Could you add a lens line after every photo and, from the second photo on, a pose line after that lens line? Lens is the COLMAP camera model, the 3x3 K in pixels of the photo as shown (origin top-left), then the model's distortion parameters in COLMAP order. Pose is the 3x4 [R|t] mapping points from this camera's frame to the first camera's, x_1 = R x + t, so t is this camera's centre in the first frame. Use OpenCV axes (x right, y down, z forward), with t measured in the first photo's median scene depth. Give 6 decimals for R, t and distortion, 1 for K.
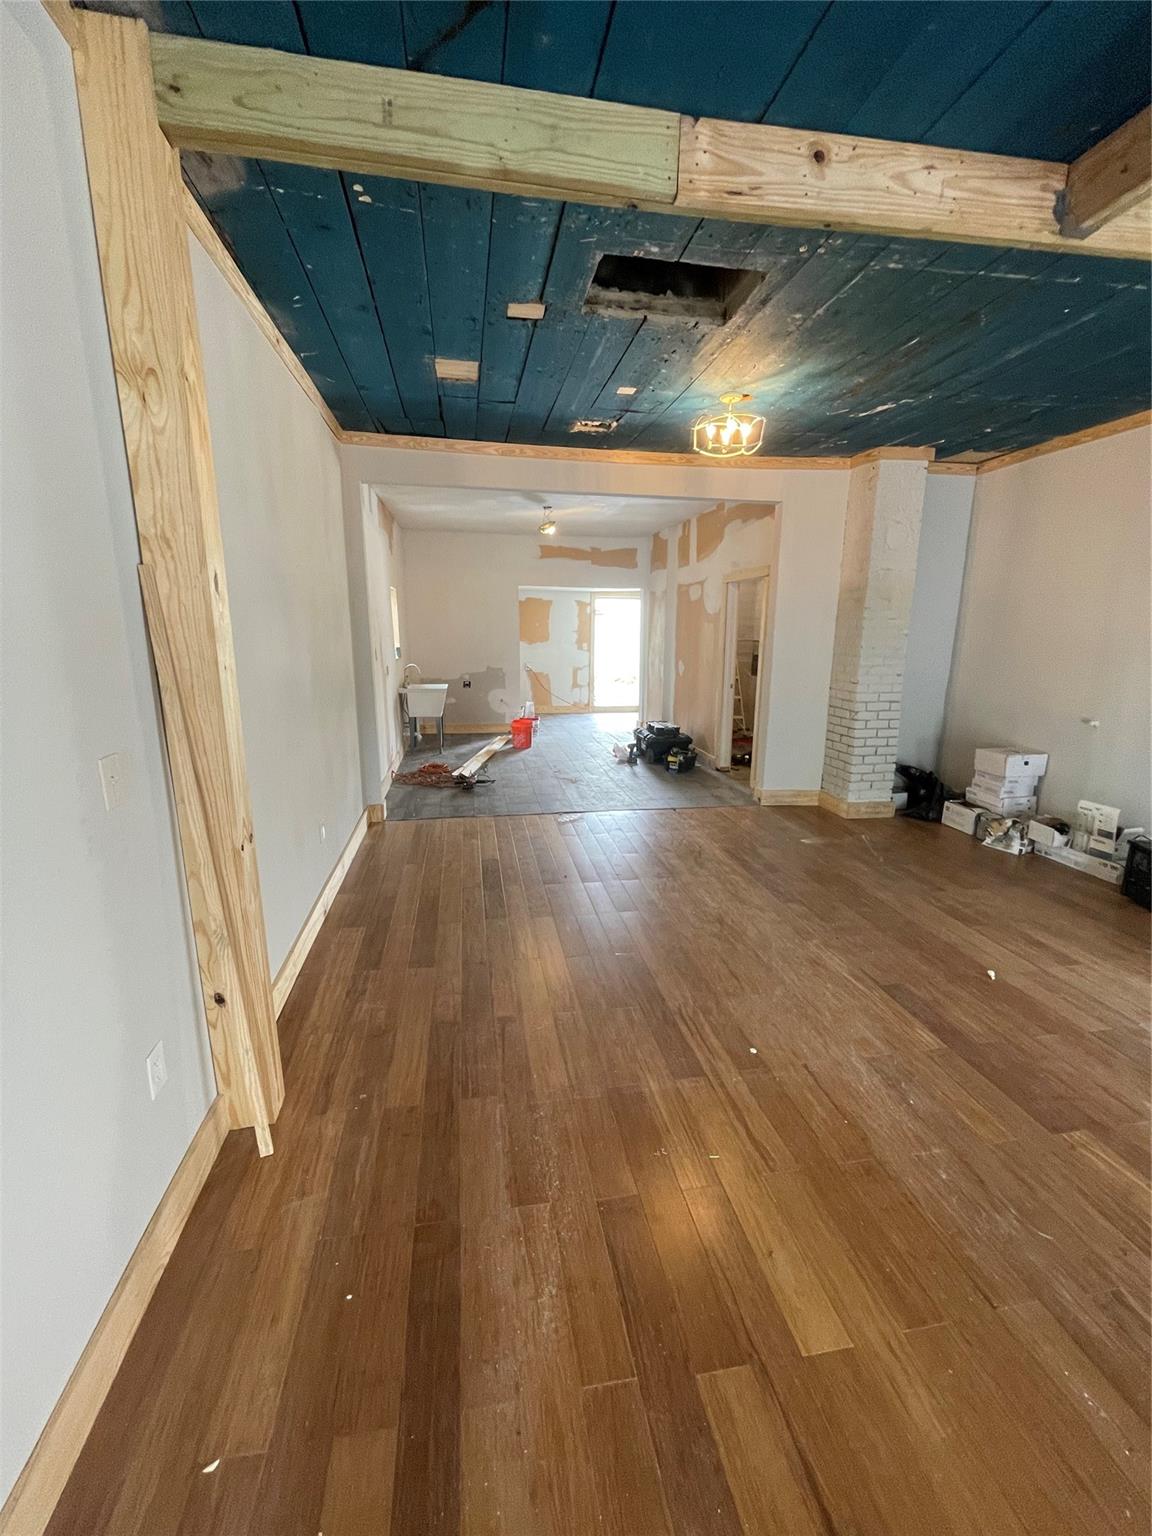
lens RADIAL K [[621.1, 0, 572.6], [0, 621.1, 767.3], [0, 0, 1]] dist [-0.000098, 0.001054]
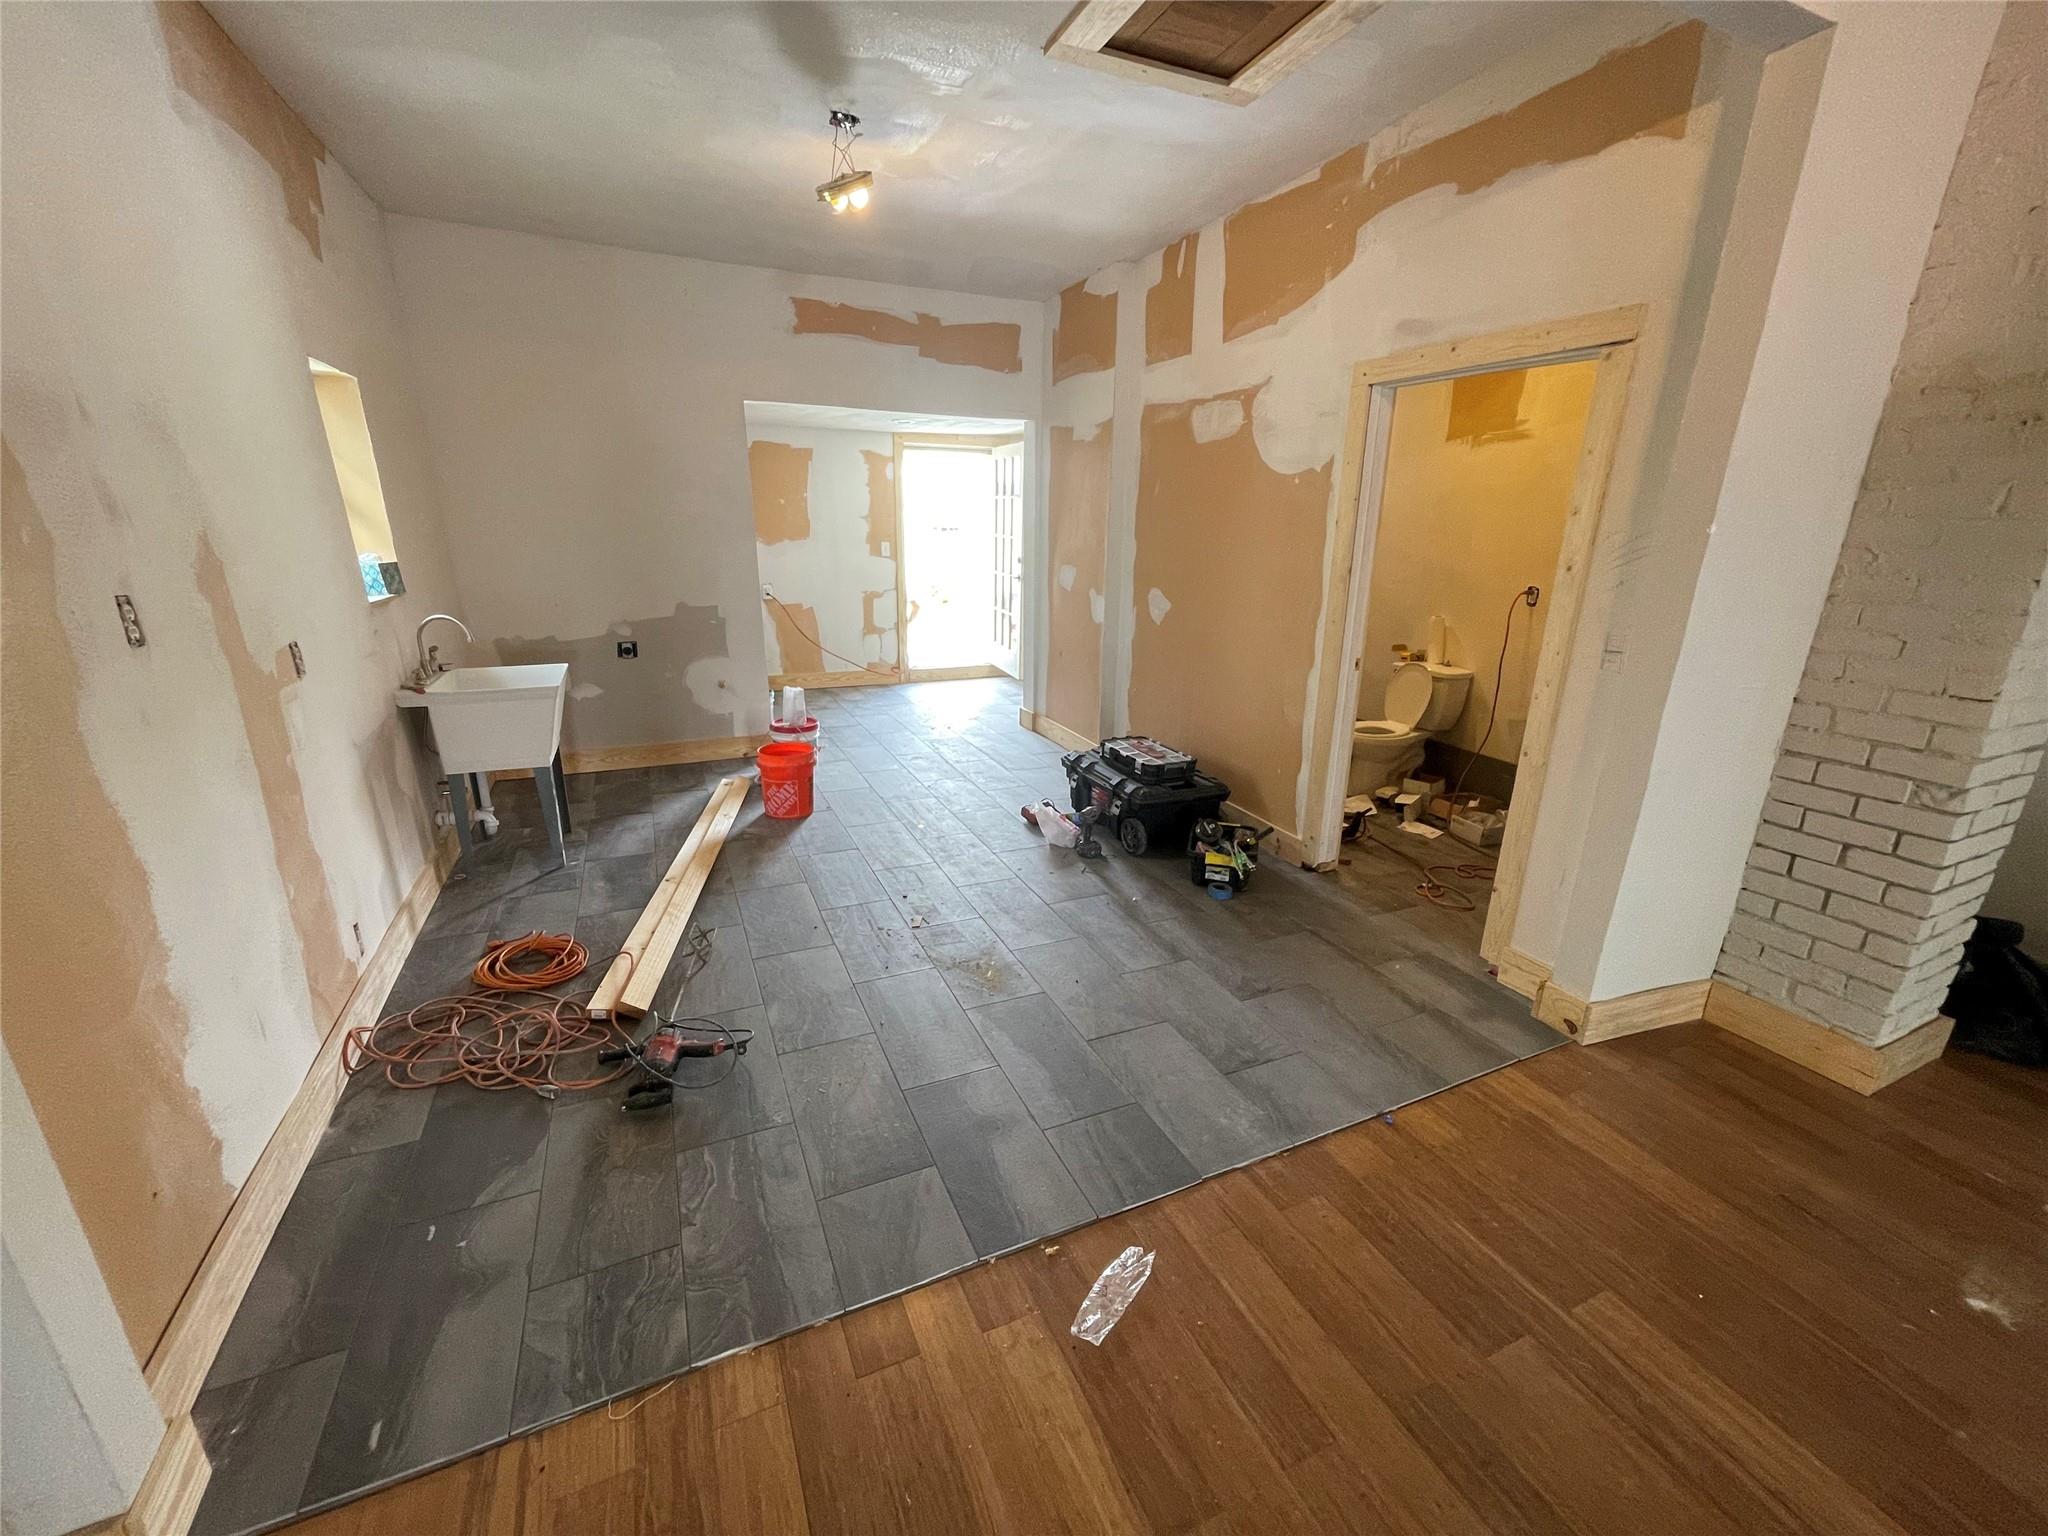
lens RADIAL K [[828.1, 0, 1028.6], [0, 828.1, 772.7], [0, 0, 1]] dist [-0.000098, 0.001054]
pose [[0.965600, -0.070200, 0.250377, -0.065382], [0.048717, 0.994659, 0.090998, -0.100938], [-0.255427, -0.075670, 0.963862, 0.455779]]
